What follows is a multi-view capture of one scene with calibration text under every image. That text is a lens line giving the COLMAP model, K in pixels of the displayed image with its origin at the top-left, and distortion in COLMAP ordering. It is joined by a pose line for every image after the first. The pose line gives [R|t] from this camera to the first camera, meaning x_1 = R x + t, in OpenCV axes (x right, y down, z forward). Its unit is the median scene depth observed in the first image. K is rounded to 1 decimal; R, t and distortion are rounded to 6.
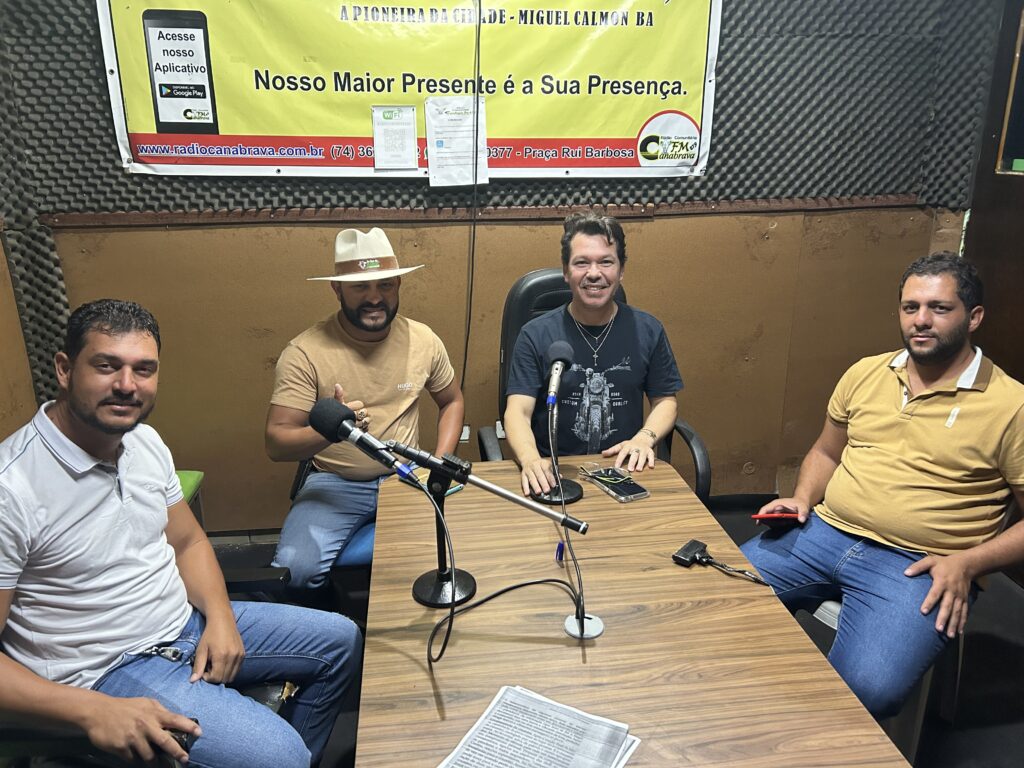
lens RADIAL K [[768.1, 0, 520.9], [0, 768.1, 393.0], [0, 0, 1]] dist [0.021903, -0.026951]
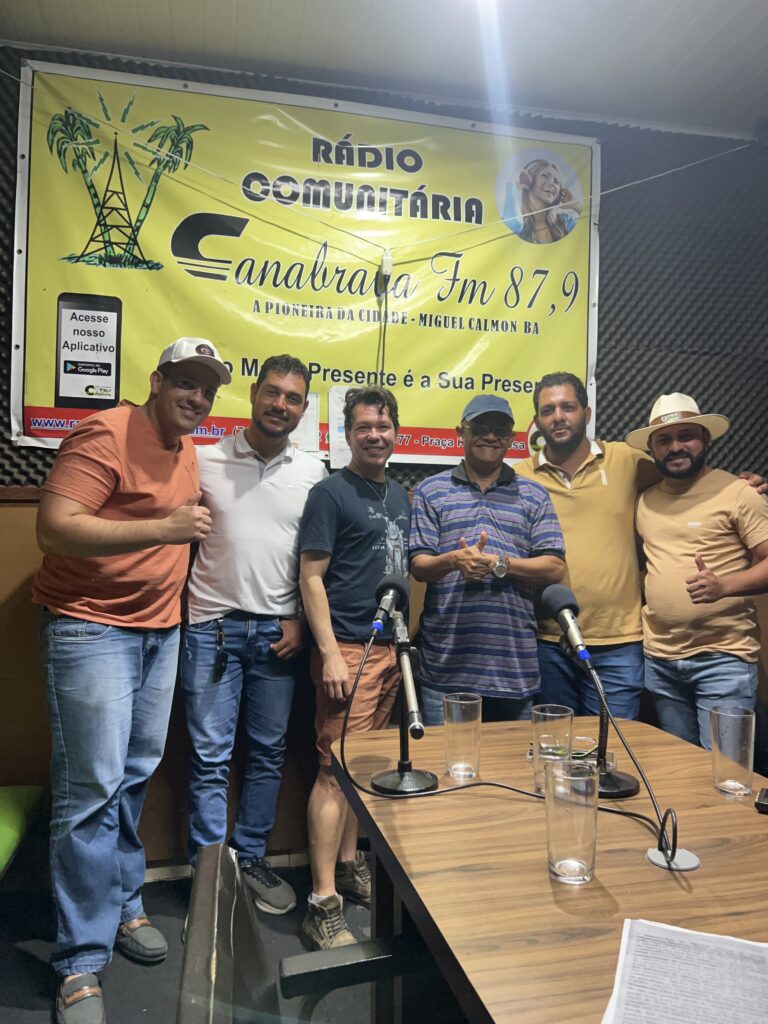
lens RADIAL K [[768.1, 0, 390.7], [0, 768.1, 519.6], [0, 0, 1]] dist [0.021903, -0.026951]
pose [[0.994005, 0.013700, 0.108468, -0.147341], [0.020969, 0.949810, -0.312122, 0.103736], [-0.107301, 0.312526, 0.943830, 0.080026]]
